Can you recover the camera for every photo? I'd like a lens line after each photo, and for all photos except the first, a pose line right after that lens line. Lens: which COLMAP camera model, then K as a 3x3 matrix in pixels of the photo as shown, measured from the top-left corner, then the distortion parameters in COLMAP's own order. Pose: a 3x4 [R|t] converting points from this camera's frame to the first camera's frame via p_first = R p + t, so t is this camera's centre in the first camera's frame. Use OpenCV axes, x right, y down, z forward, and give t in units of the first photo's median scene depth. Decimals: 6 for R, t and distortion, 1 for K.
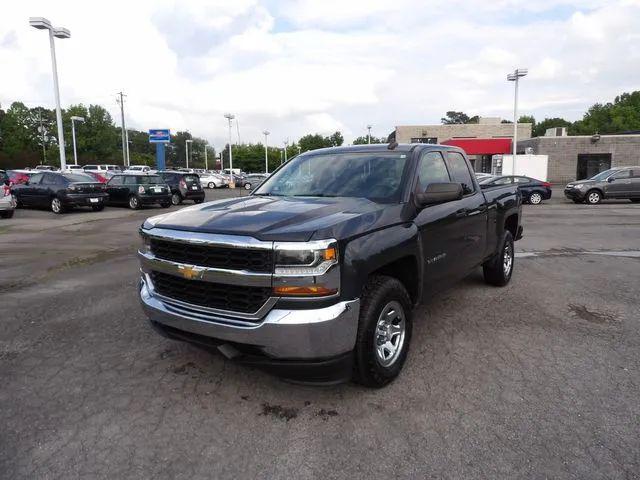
lens RADIAL K [[454.1, 0, 323.0], [0, 454.1, 230.6], [0, 0, 1]] dist [-0.035997, 0.030353]
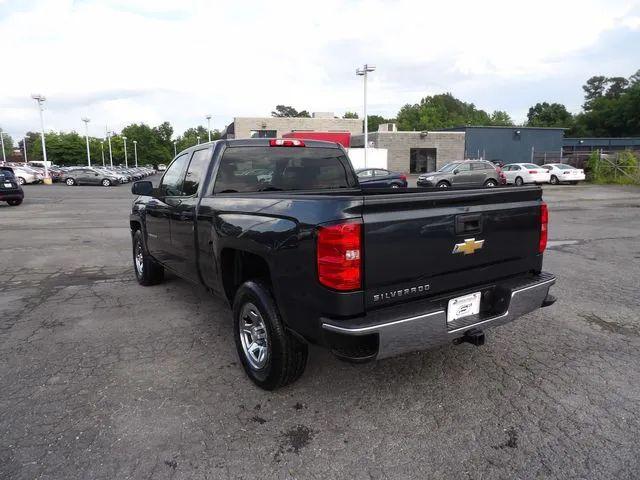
lens RADIAL K [[454.1, 0, 323.0], [0, 454.1, 230.6], [0, 0, 1]] dist [-0.035997, 0.030353]
pose [[0.932685, -0.050532, 0.357134, -0.032794], [0.045048, 0.998705, 0.023663, -0.006274], [-0.357868, -0.005982, 0.933753, 0.050435]]
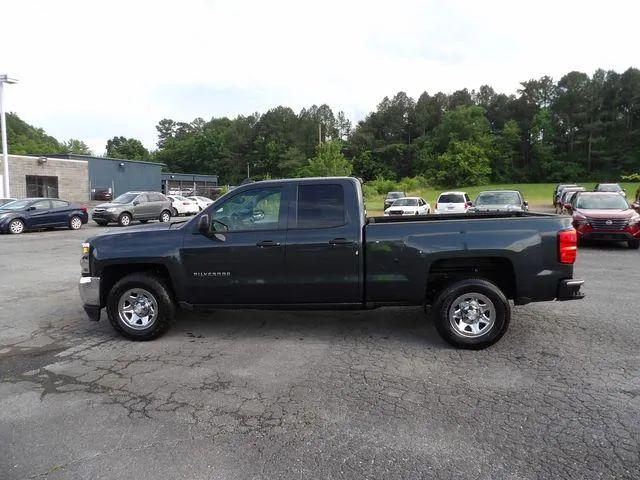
lens RADIAL K [[454.1, 0, 323.0], [0, 454.1, 230.6], [0, 0, 1]] dist [-0.035997, 0.030353]
pose [[0.304363, -0.054893, 0.950973, -0.146706], [0.100850, 0.994584, 0.025133, -0.016017], [-0.947202, 0.088256, 0.308250, 0.133546]]
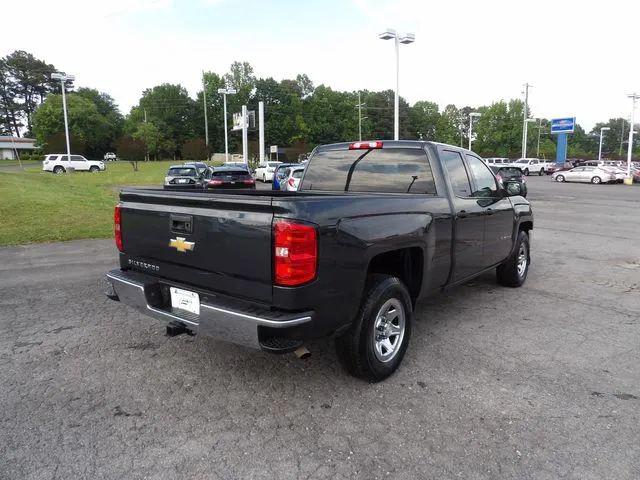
lens RADIAL K [[454.1, 0, 323.0], [0, 454.1, 230.6], [0, 0, 1]] dist [-0.035997, 0.030353]
pose [[0.635279, 0.100027, -0.765777, 0.093190], [-0.088067, 0.994491, 0.056843, -0.010033], [0.767245, 0.031329, 0.640589, 0.079247]]
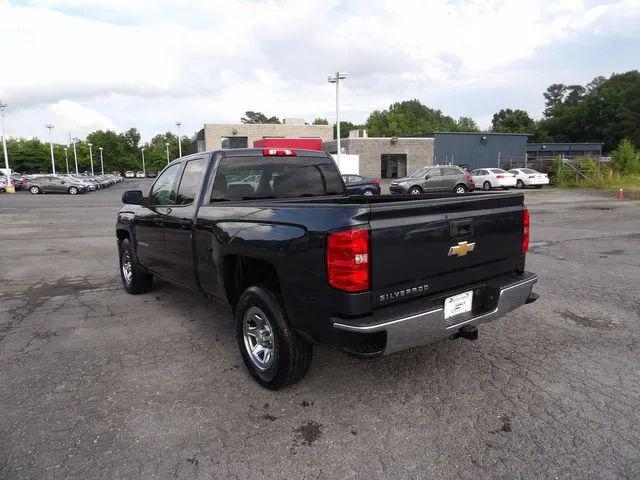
lens RADIAL K [[454.1, 0, 323.0], [0, 454.1, 230.6], [0, 0, 1]] dist [-0.035997, 0.030353]
pose [[0.907030, -0.059728, 0.416809, -0.039978], [0.059017, 0.998150, 0.014605, -0.006749], [-0.416910, 0.011352, 0.908877, 0.048177]]
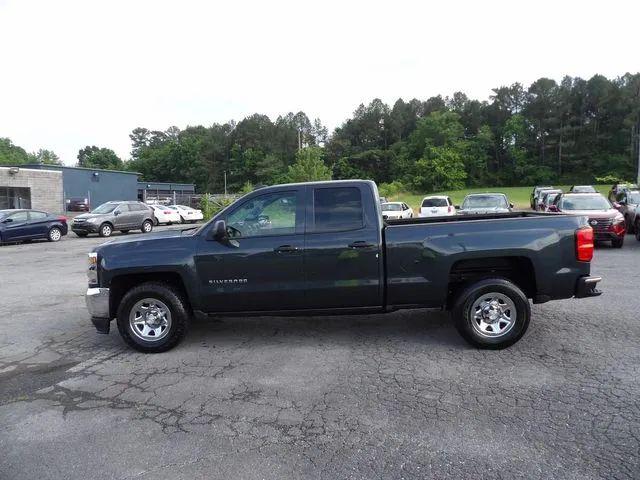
lens RADIAL K [[453.3, 0, 324.8], [0, 453.3, 232.9], [0, 0, 1]] dist [-0.029865, 0.021693]
pose [[0.251762, -0.051100, 0.966439, -0.148142], [0.120844, 0.992449, 0.020995, -0.016371], [-0.960215, 0.111503, 0.256037, 0.145217]]
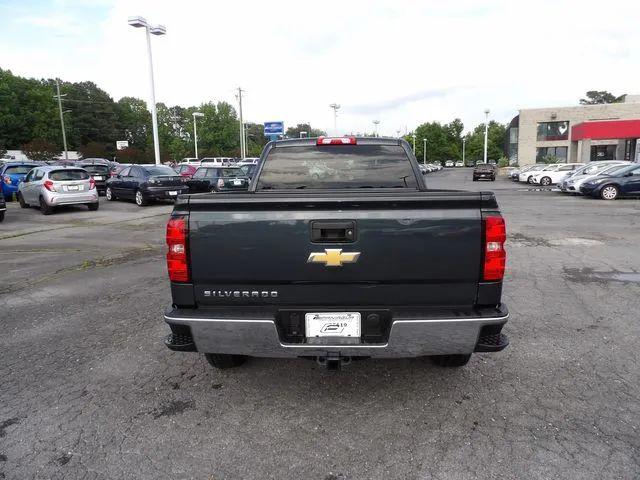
lens RADIAL K [[454.1, 0, 323.0], [0, 454.1, 230.6], [0, 0, 1]] dist [-0.035997, 0.030353]
pose [[0.966237, 0.024815, -0.256457, 0.031397], [-0.019352, 0.999529, 0.023803, -0.006197], [0.256927, -0.018036, 0.966262, 0.047655]]
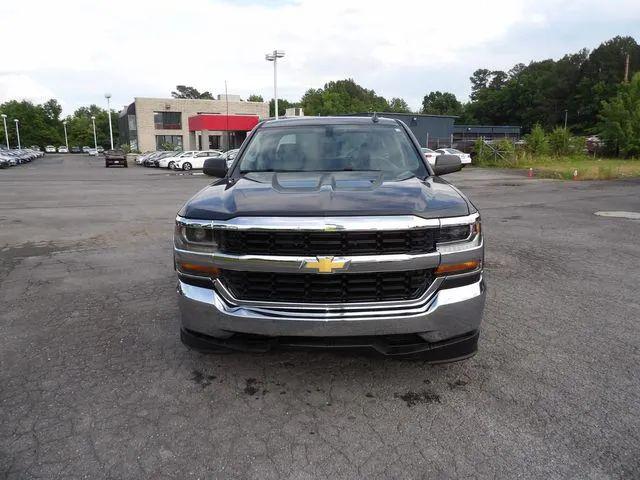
lens RADIAL K [[454.1, 0, 323.0], [0, 454.1, 230.6], [0, 0, 1]] dist [-0.035997, 0.030353]
pose [[0.838577, -0.087184, 0.537762, -0.058669], [0.058994, 0.995839, 0.069456, -0.002167], [-0.541580, -0.026520, 0.840231, 0.024873]]
